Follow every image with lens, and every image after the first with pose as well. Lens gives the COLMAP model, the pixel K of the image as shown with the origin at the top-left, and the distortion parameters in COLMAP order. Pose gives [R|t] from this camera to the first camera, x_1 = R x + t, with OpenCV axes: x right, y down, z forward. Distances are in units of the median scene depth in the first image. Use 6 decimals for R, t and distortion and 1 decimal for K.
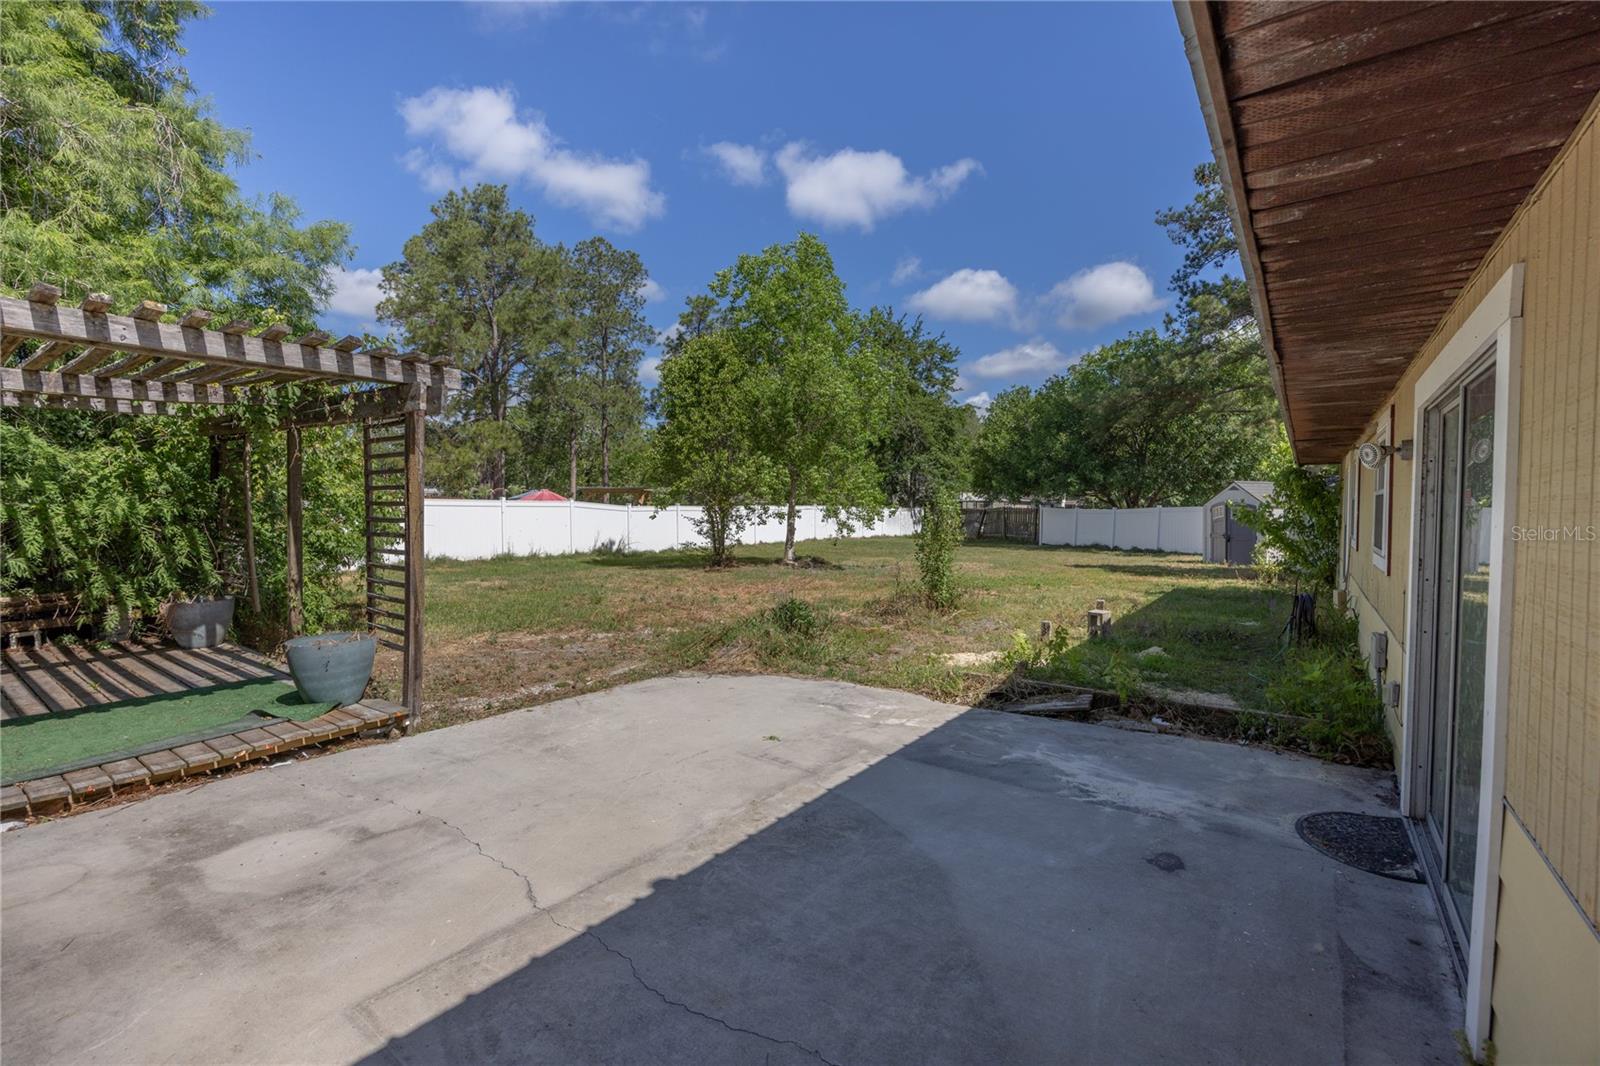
lens RADIAL K [[724.5, 0, 806.4], [0, 724.5, 530.1], [0, 0, 1]] dist [-0.004843, -0.001363]
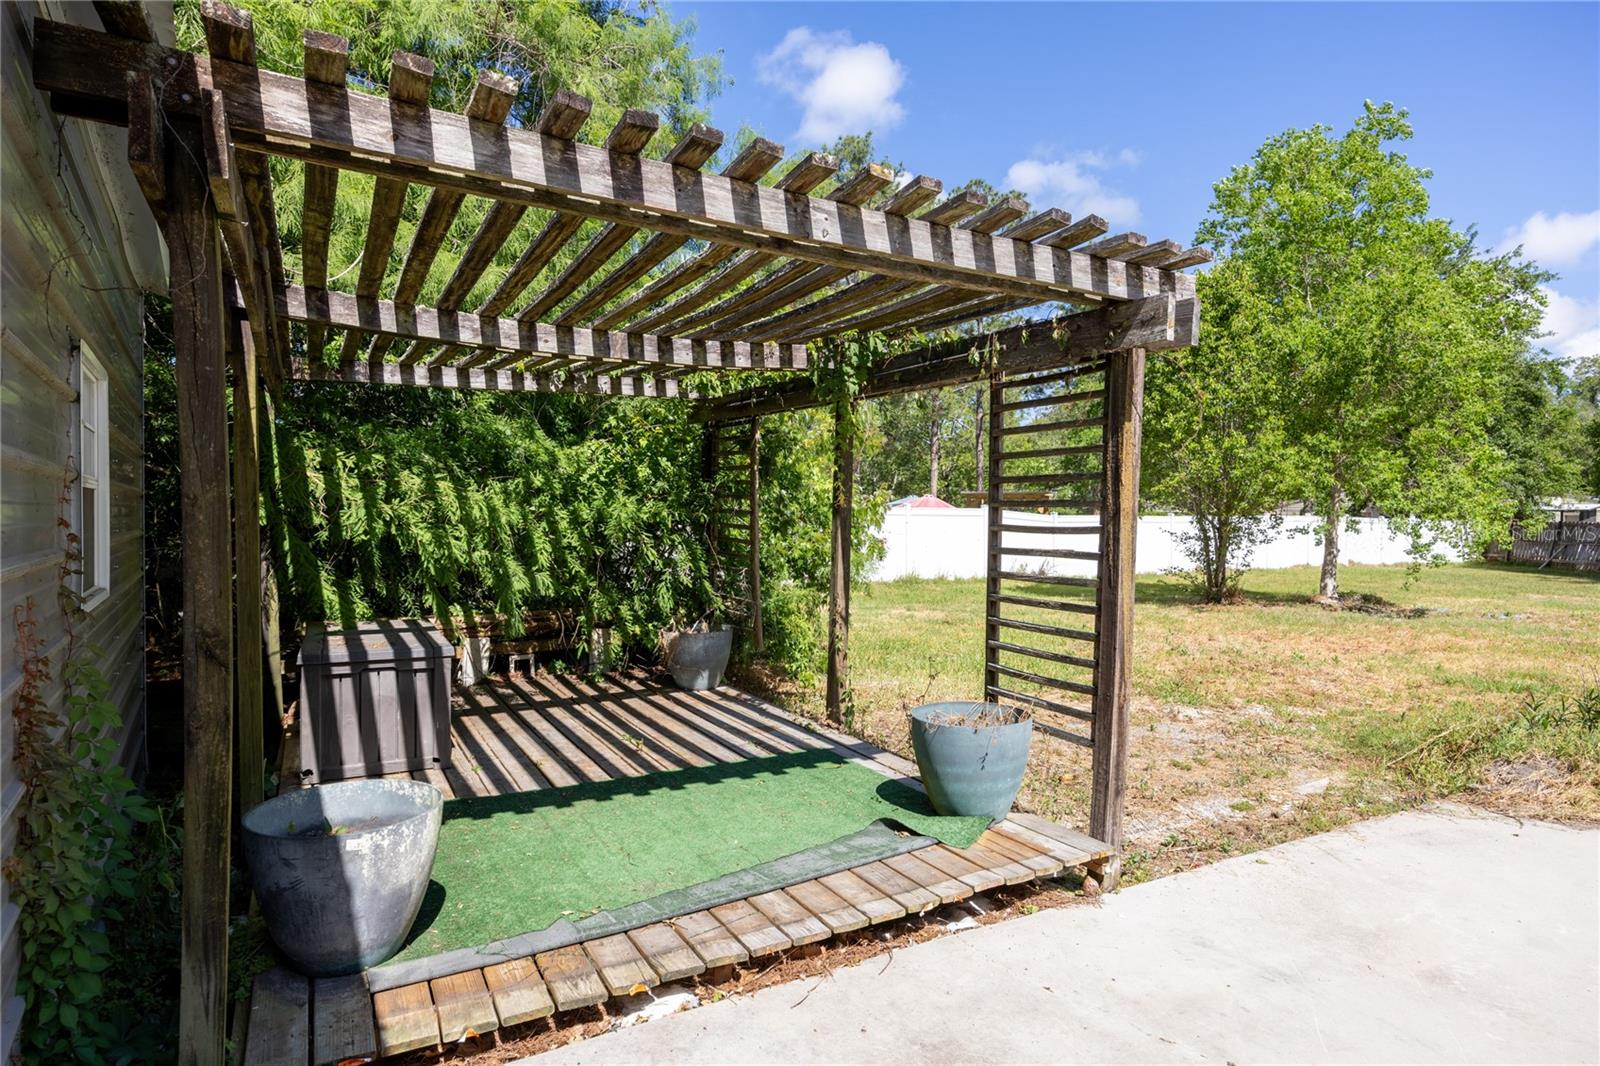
lens RADIAL K [[900.4, 0, 800.0], [0, 900.4, 533.0], [0, 0, 1]] dist [-0.002123, -0.001389]
pose [[0.910470, 0.012267, -0.413393, -0.473385], [-0.018378, 0.999773, -0.010811, 0.001182], [0.413167, 0.017440, 0.910488, 0.209825]]
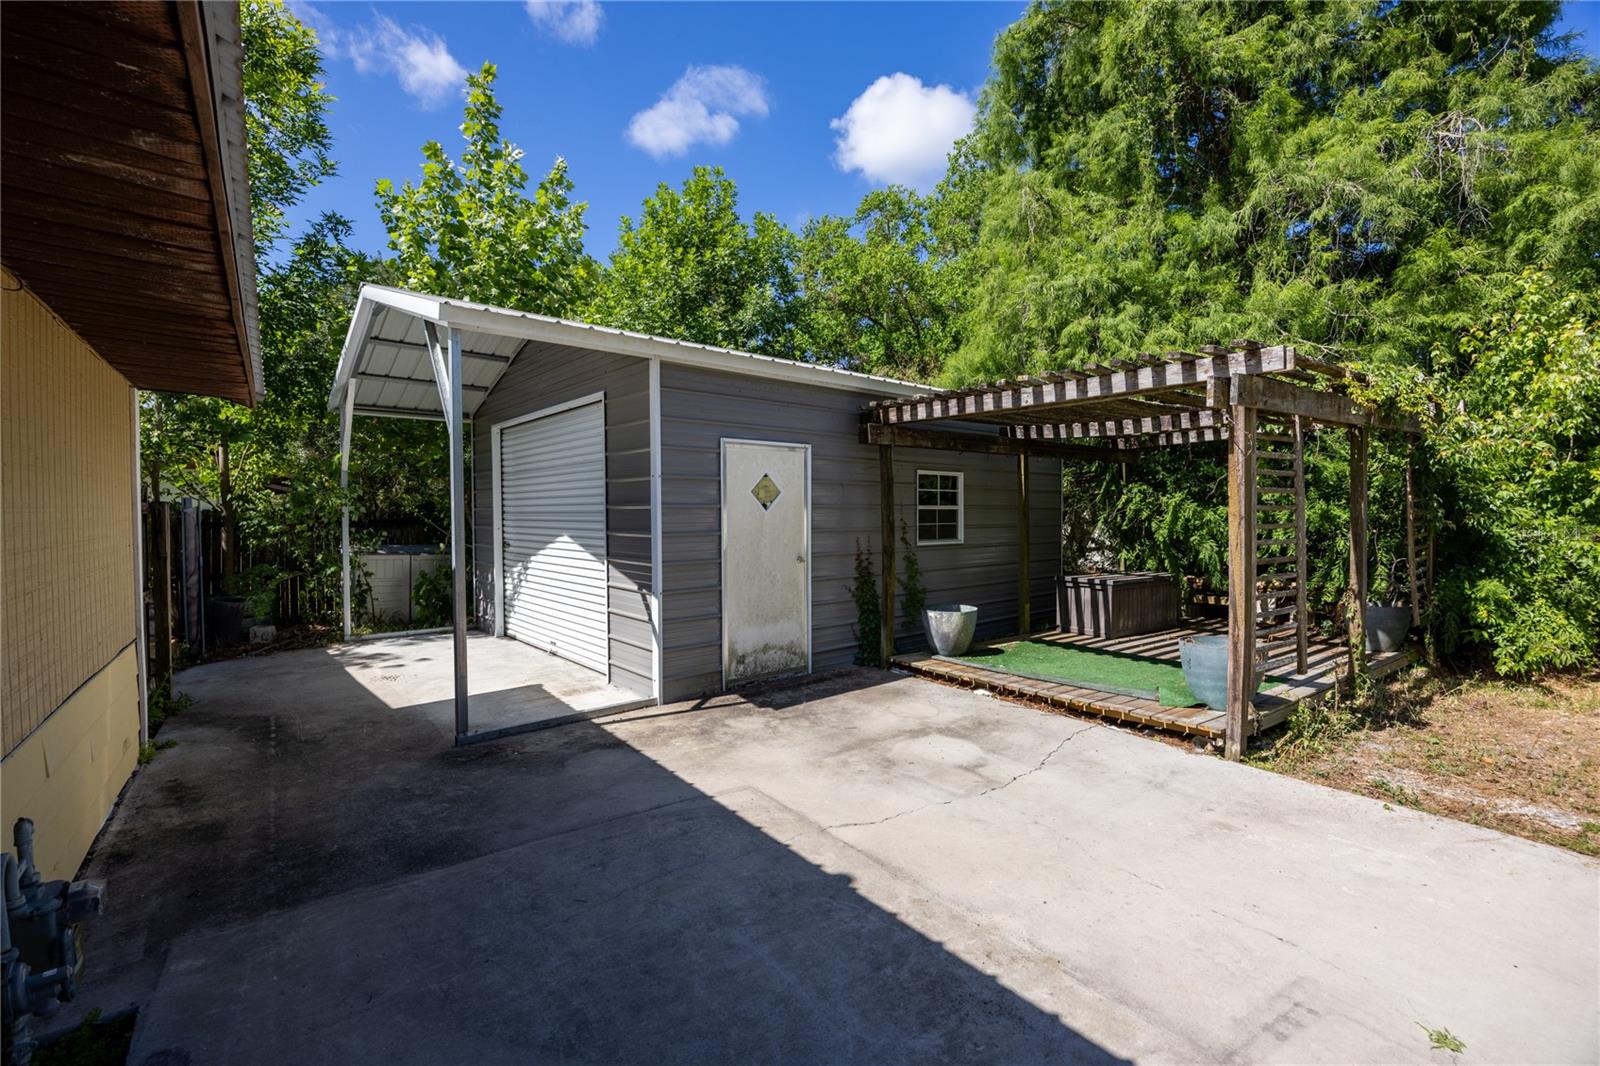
lens RADIAL K [[694.0, 0, 800.0], [0, 694.0, 533.0], [0, 0, 1]] dist [-0.003449, -0.000321]
pose [[-0.297840, 0.026496, -0.954248, 0.446577], [-0.026807, 0.998988, 0.036105, -0.021822], [0.954239, 0.036334, -0.296829, 0.728048]]
